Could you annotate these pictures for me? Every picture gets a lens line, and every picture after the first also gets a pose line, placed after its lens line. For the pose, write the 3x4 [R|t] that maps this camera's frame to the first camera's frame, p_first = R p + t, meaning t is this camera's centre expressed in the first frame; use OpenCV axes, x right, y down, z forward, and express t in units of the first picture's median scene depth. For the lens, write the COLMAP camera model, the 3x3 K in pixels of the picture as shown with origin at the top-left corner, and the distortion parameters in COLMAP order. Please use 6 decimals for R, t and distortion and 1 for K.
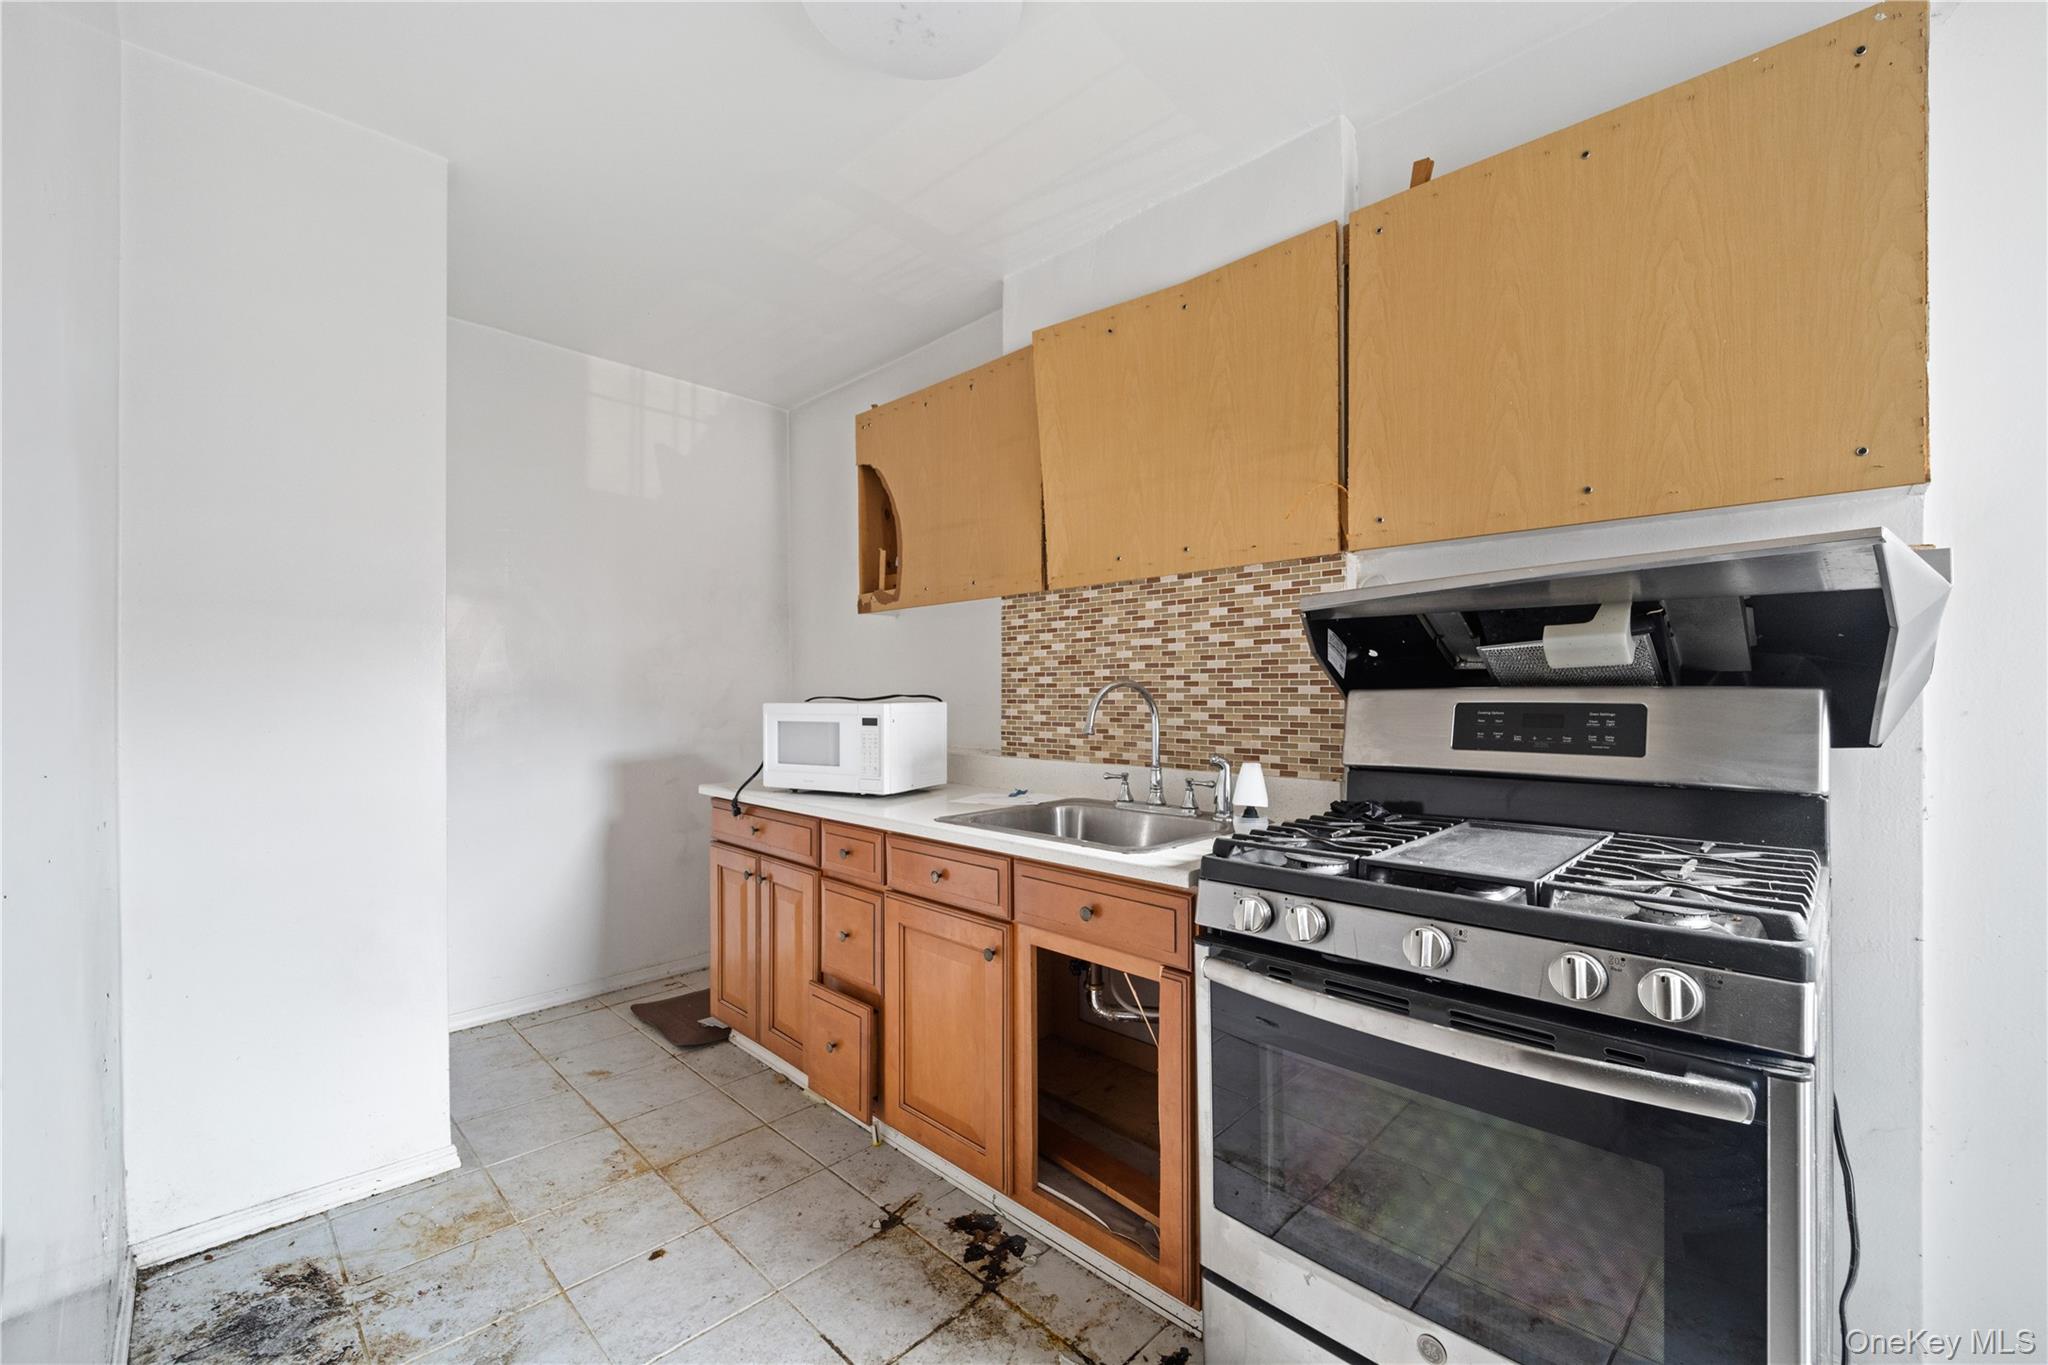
lens RADIAL K [[848.6, 0, 1020.1], [0, 848.6, 693.7], [0, 0, 1]] dist [-0.001117, -0.000293]
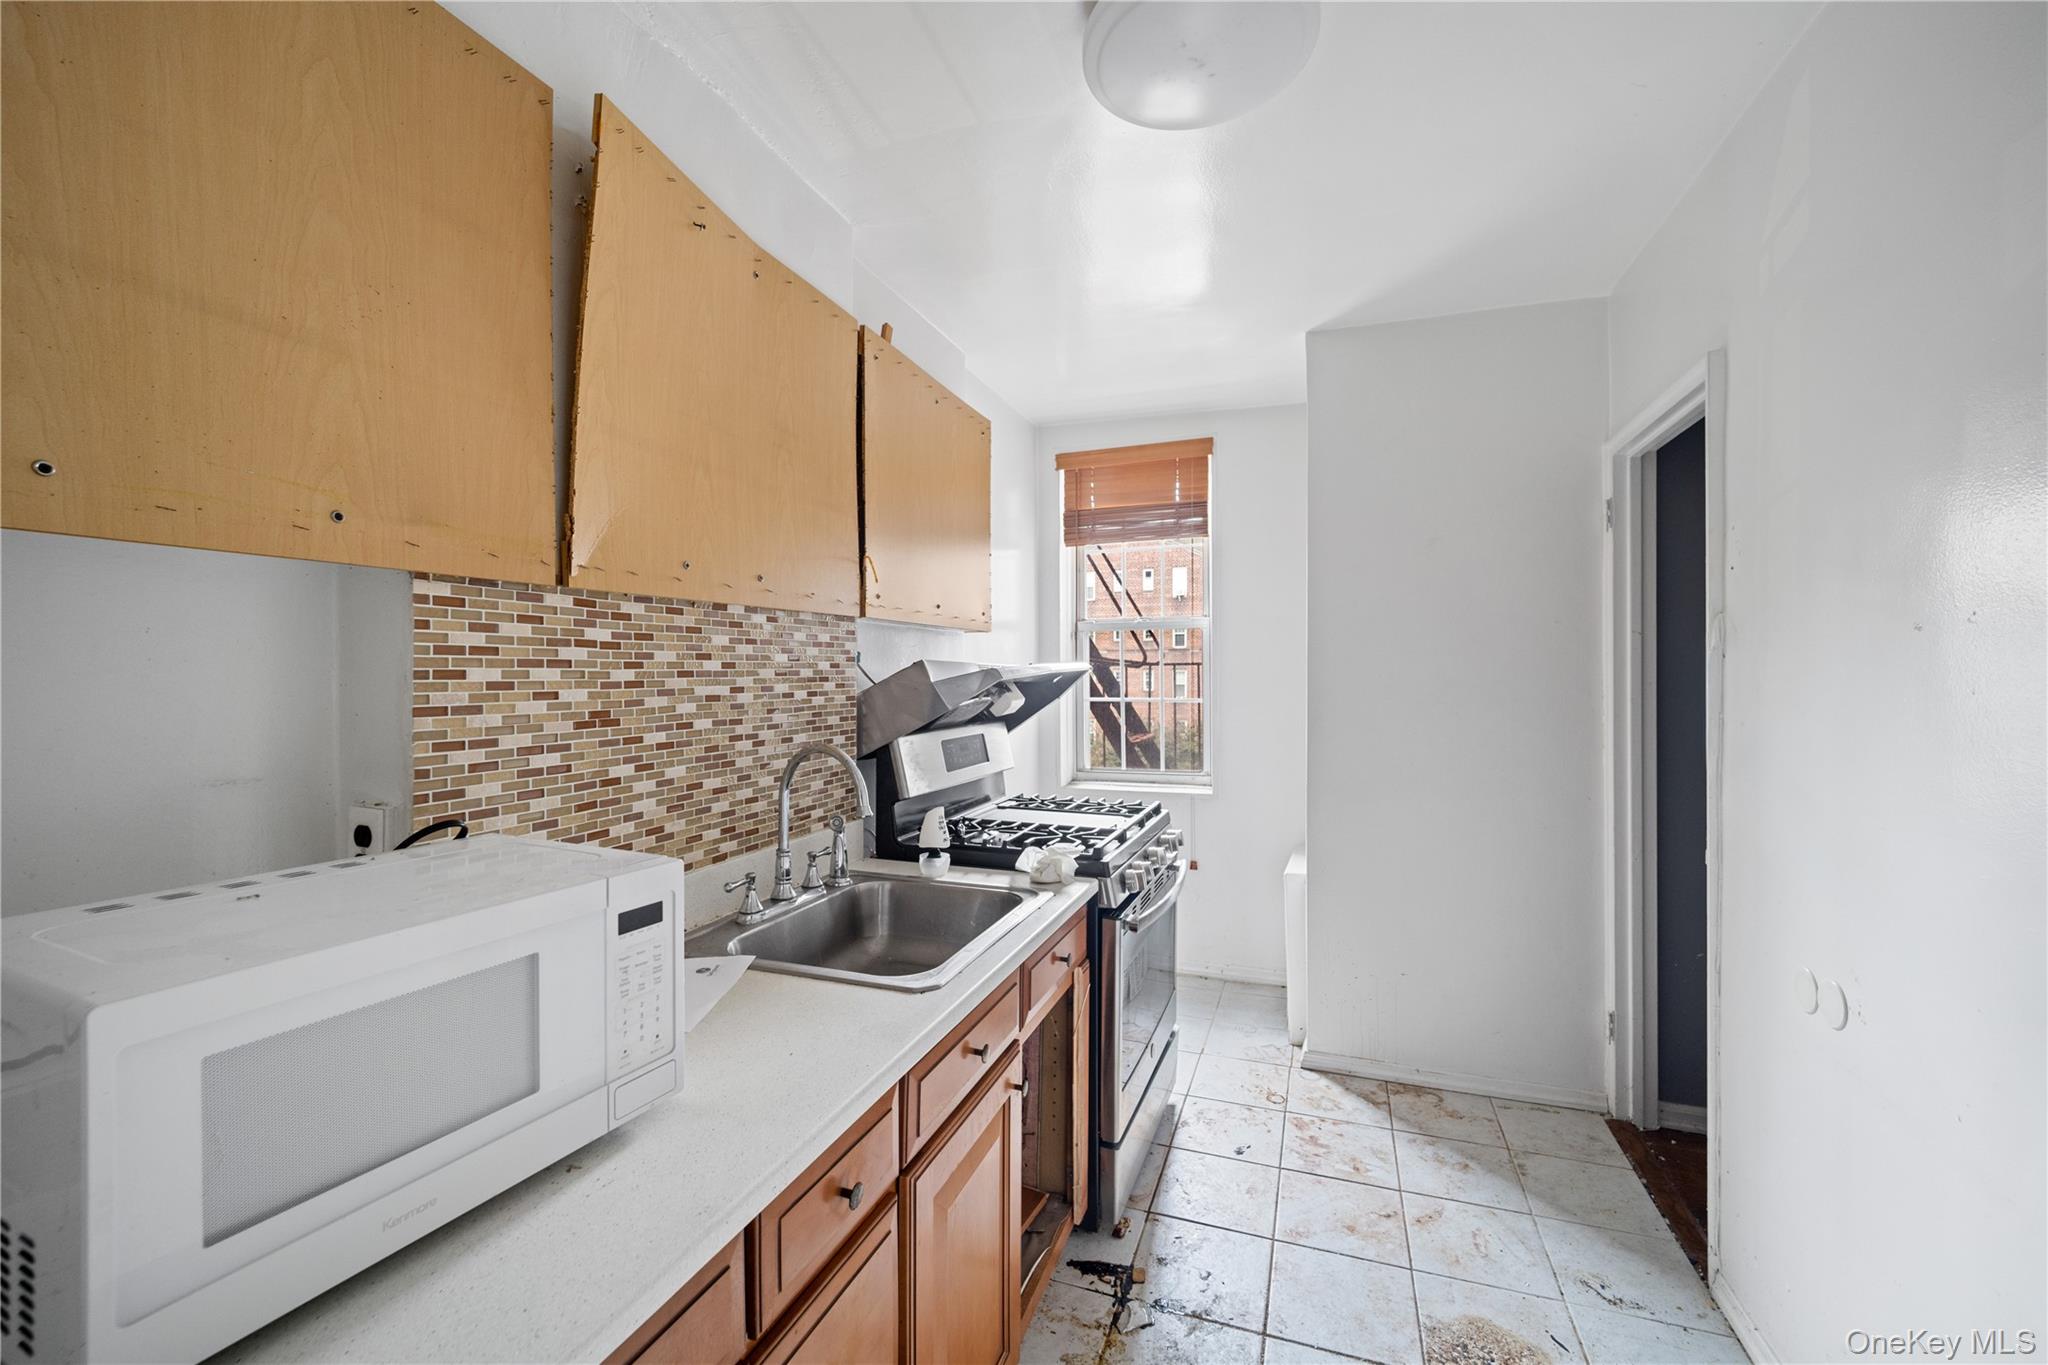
lens RADIAL K [[848.6, 0, 1020.1], [0, 848.6, 693.7], [0, 0, 1]] dist [-0.001117, -0.000293]
pose [[-0.424869, -0.013488, 0.905154, -0.615705], [0.013280, 0.999689, 0.021130, -0.070504], [-0.905157, 0.020998, -0.424557, 1.073881]]
